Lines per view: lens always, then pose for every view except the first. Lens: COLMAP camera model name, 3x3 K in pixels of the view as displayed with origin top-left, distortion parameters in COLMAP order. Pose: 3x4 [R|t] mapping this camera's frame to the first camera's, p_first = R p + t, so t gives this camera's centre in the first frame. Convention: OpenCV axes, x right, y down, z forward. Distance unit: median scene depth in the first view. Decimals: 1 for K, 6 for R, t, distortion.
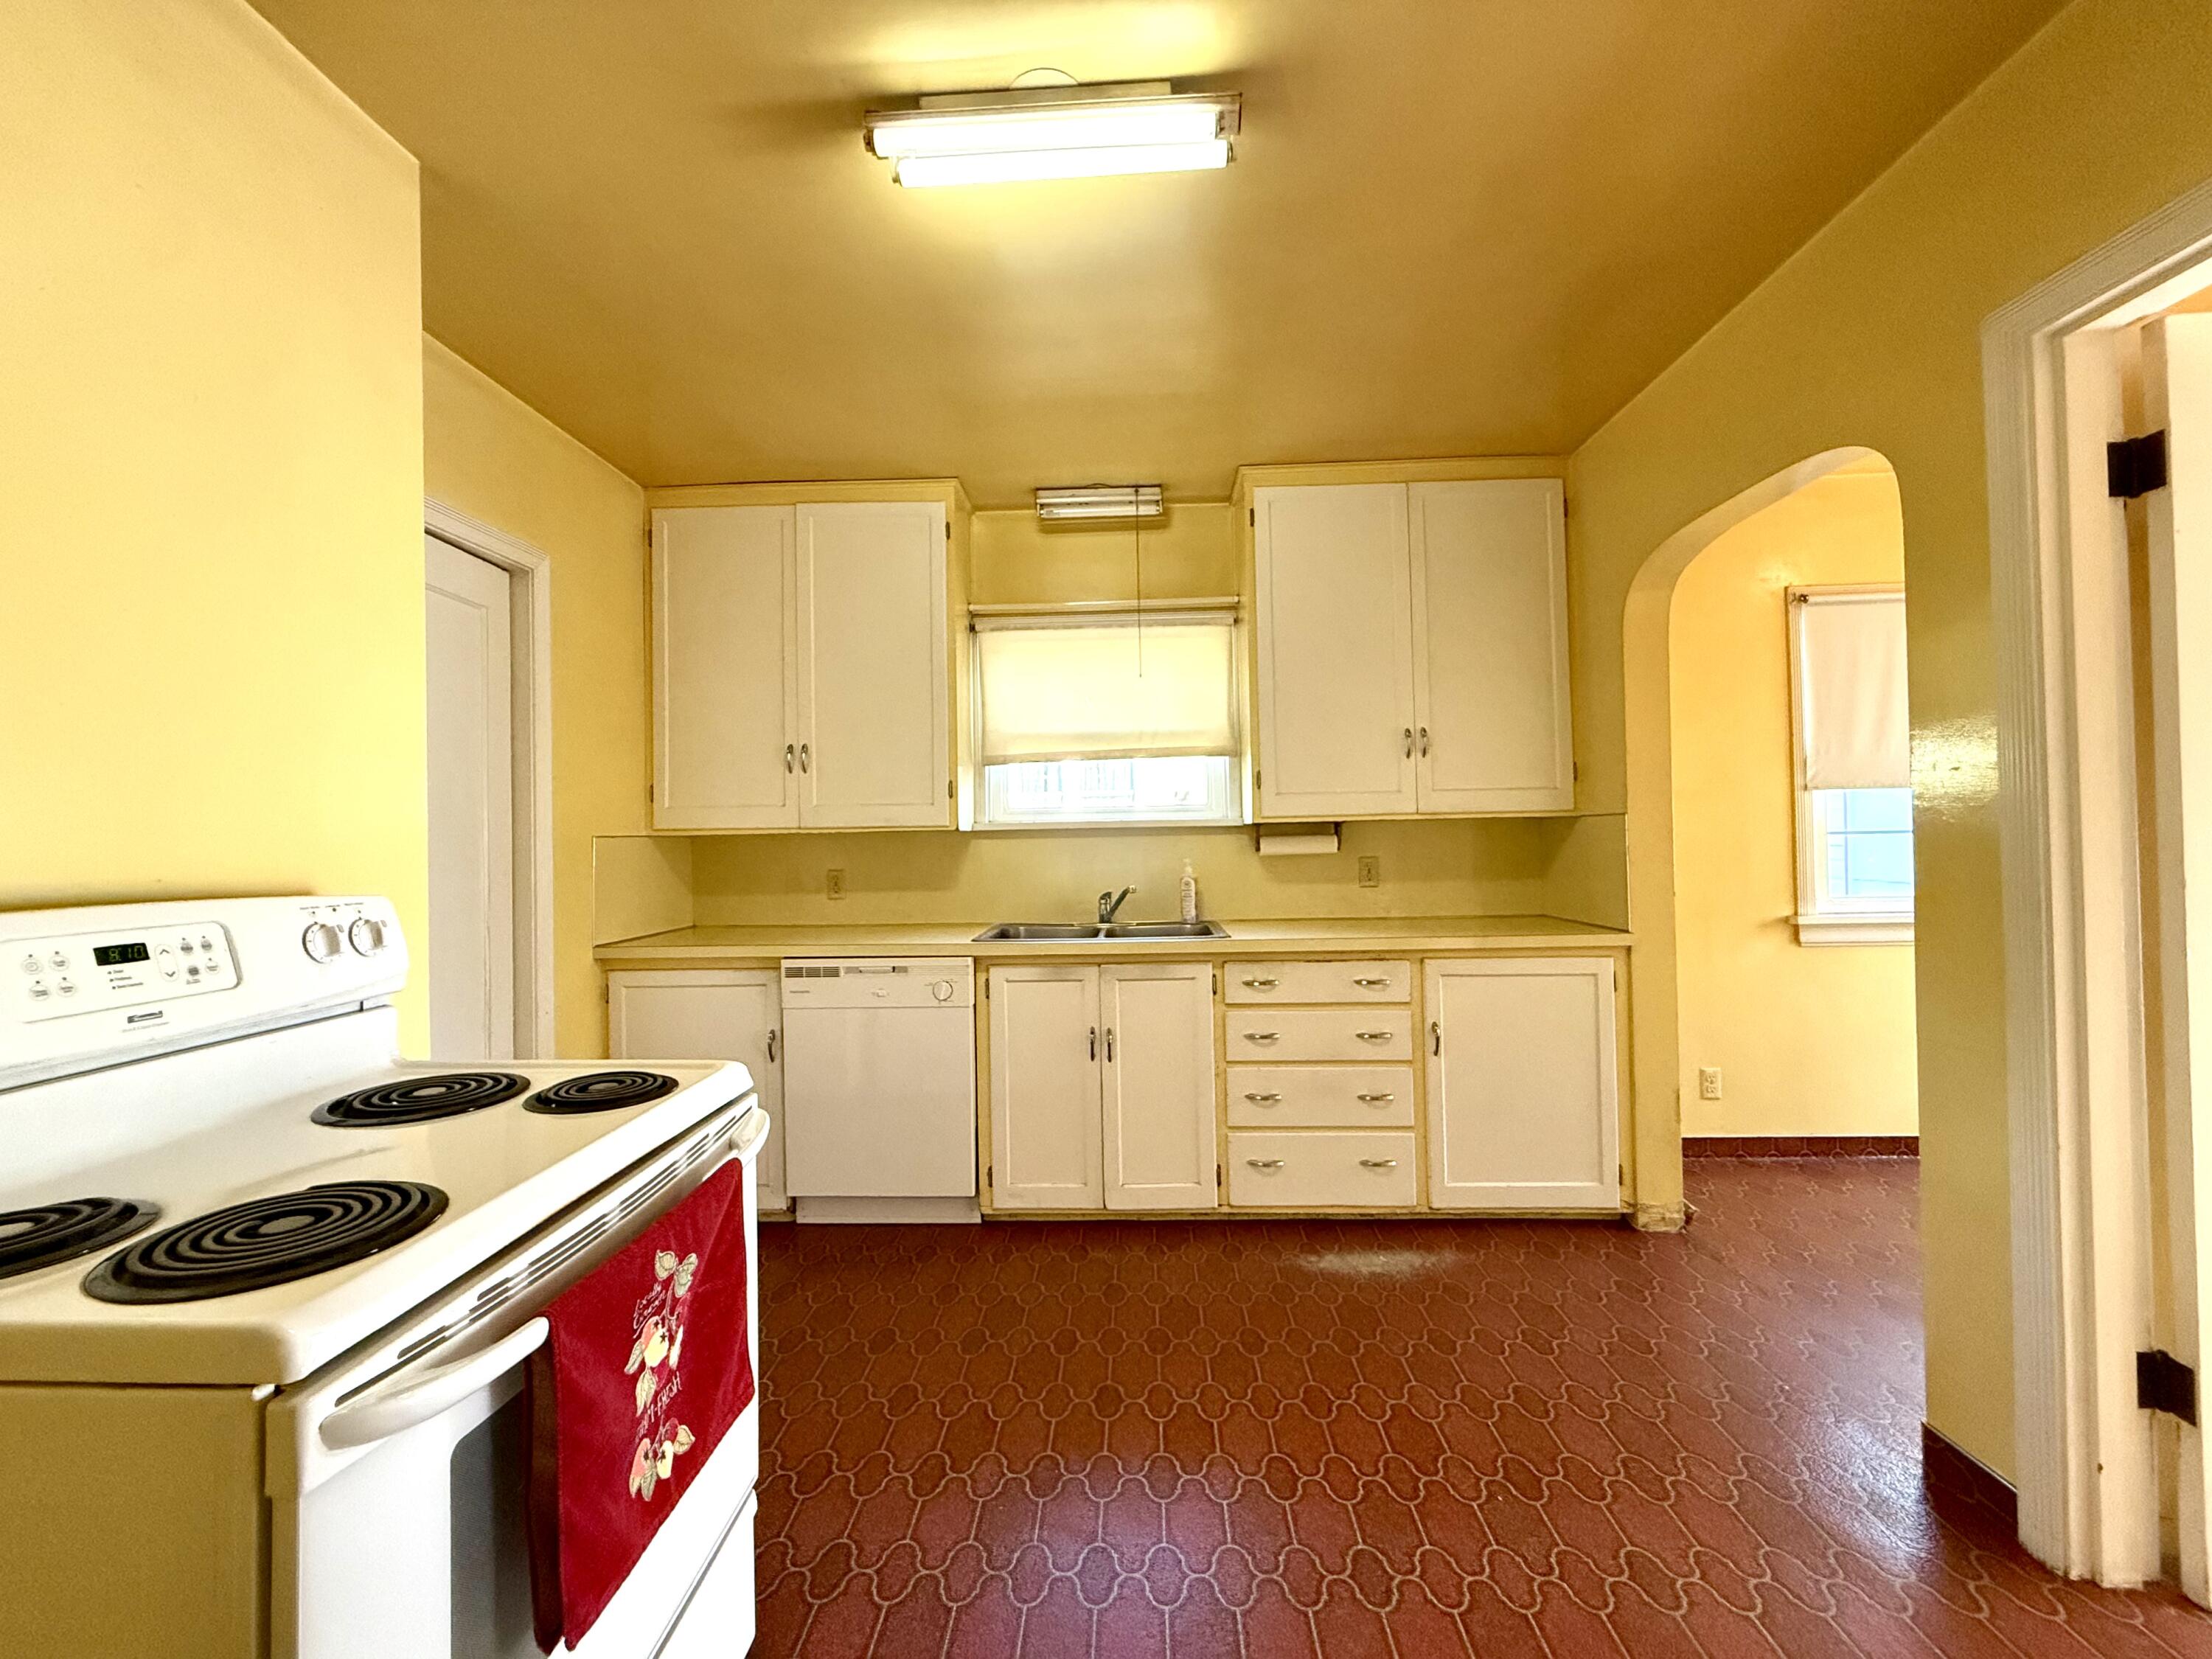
lens RADIAL K [[881.1, 0, 1102.6], [0, 881.1, 830.1], [0, 0, 1]] dist [-0.001787, -0.000017]
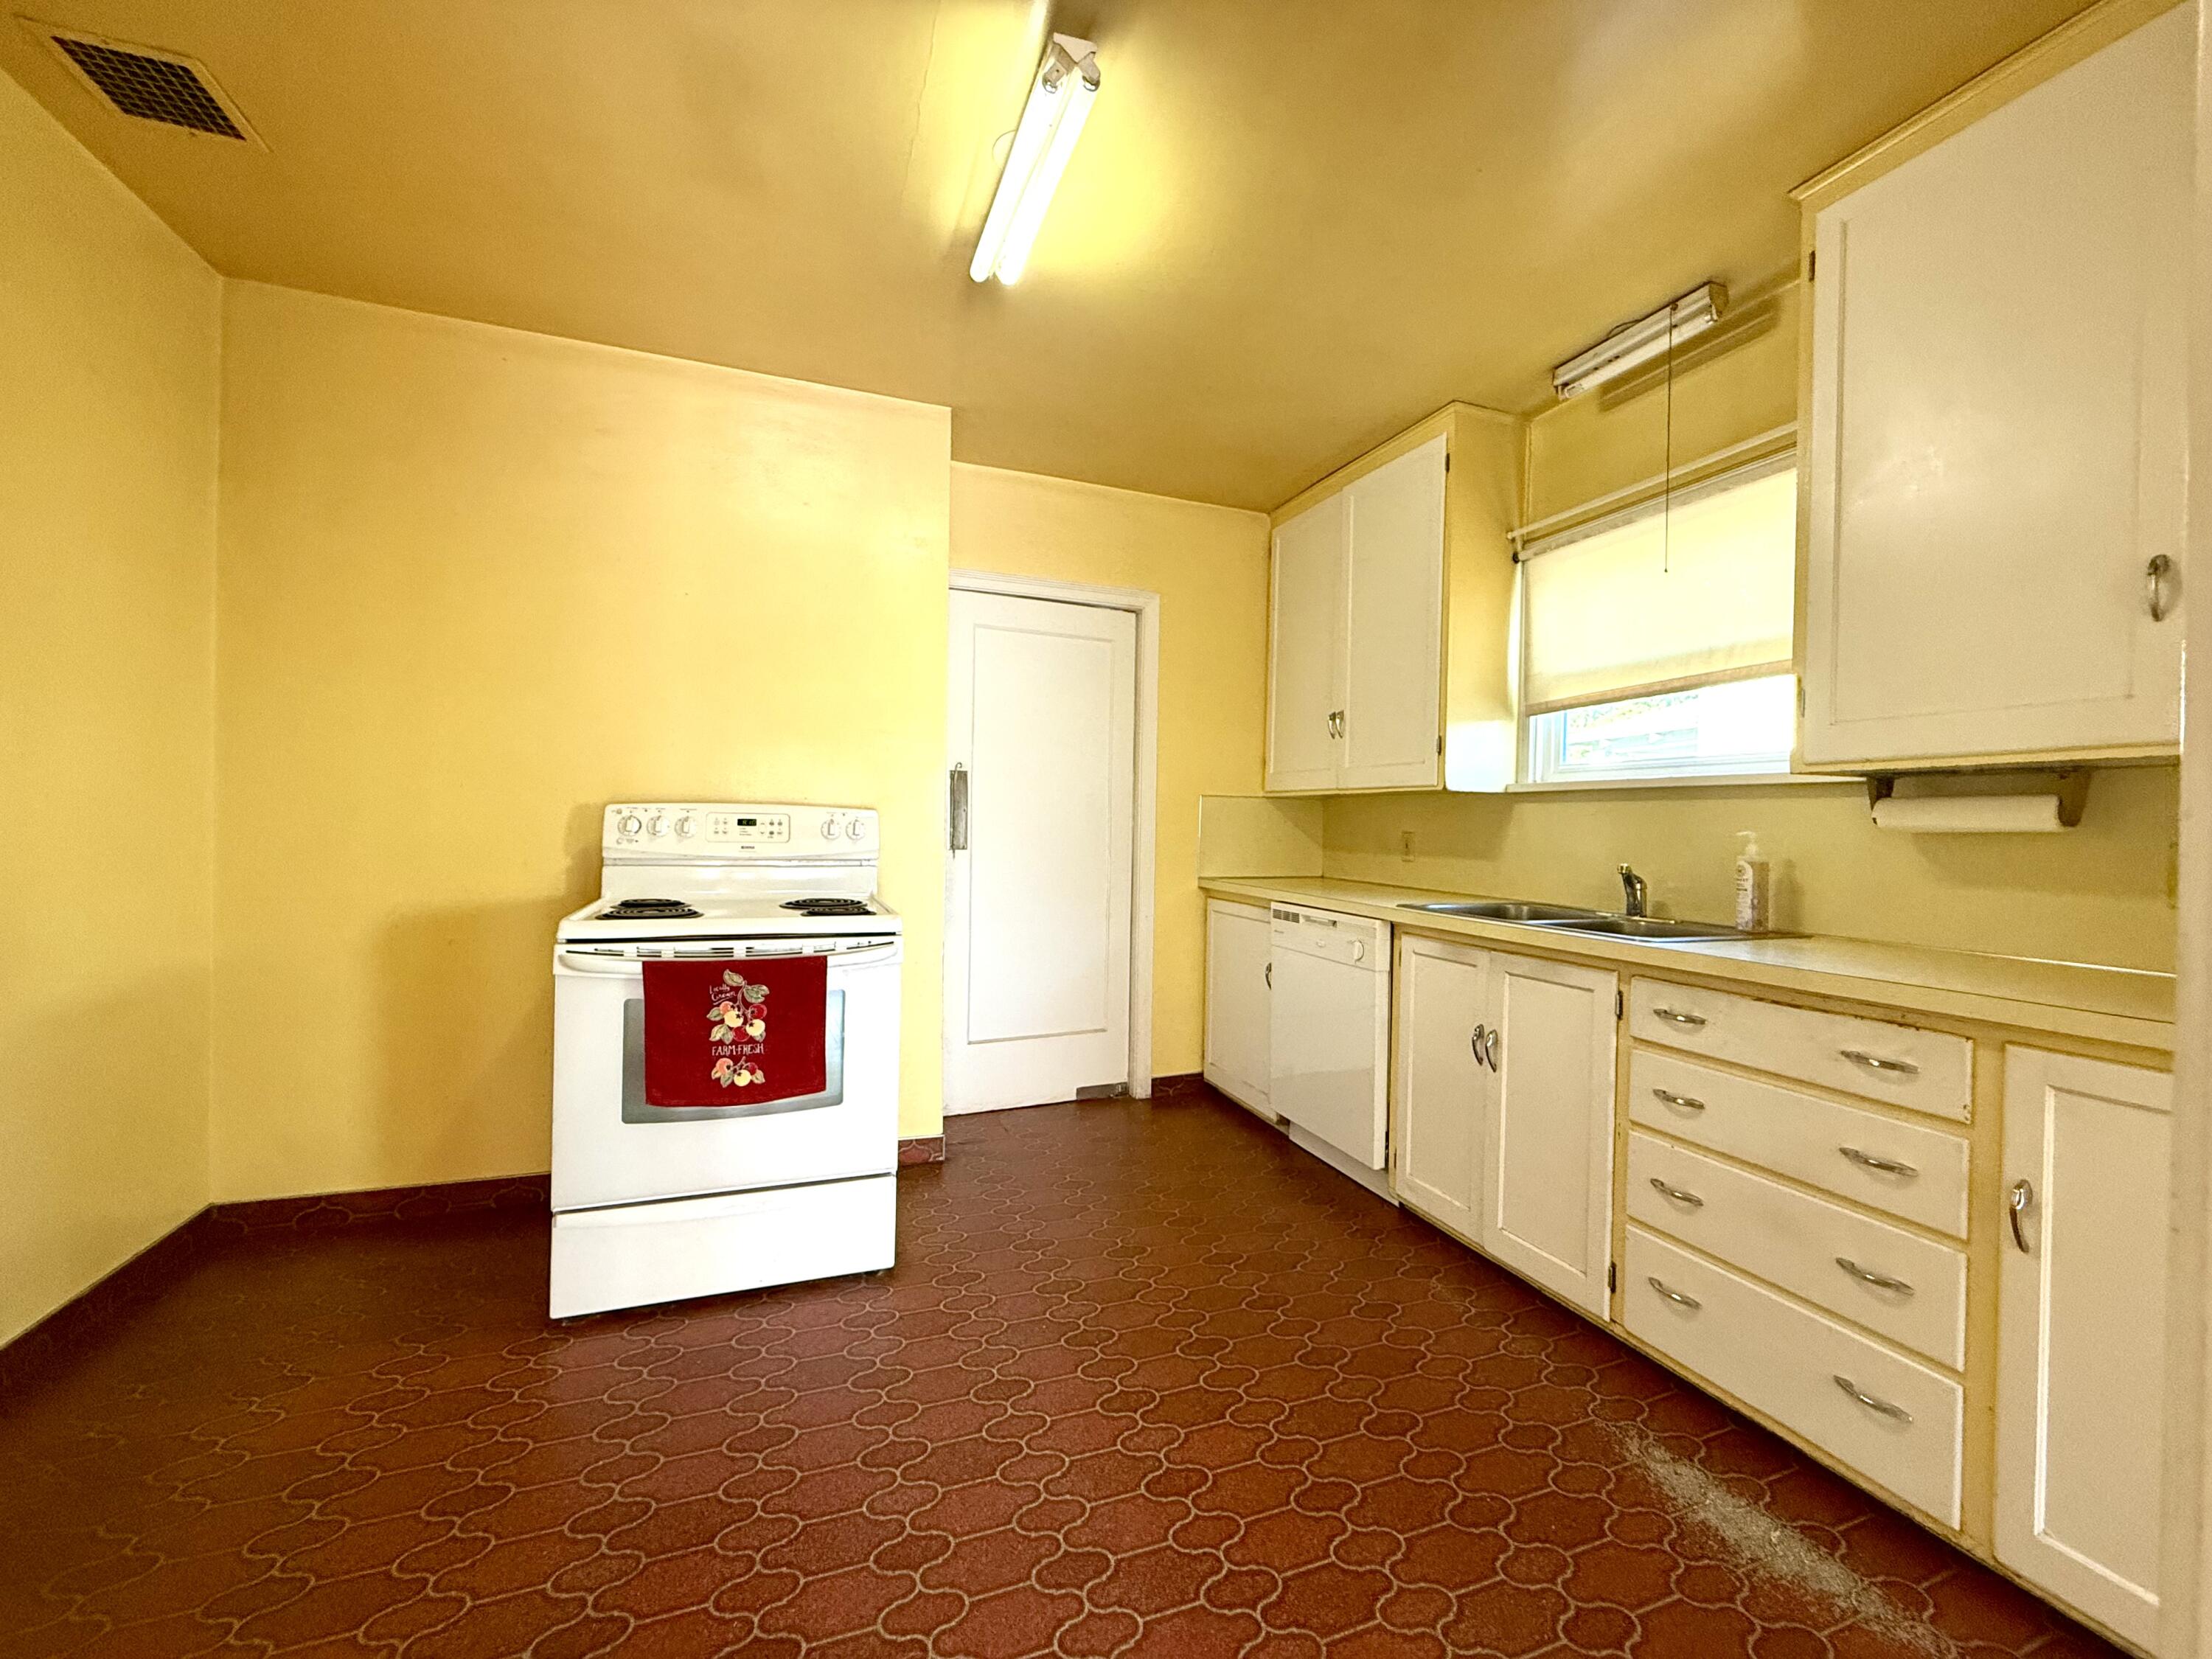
lens RADIAL K [[881.1, 0, 1102.6], [0, 881.1, 830.1], [0, 0, 1]] dist [-0.001787, -0.000017]
pose [[0.386456, 0.033948, -0.921683, 0.606430], [-0.019771, 0.999398, 0.028521, 0.025632], [0.922096, 0.007200, 0.386894, 0.354105]]
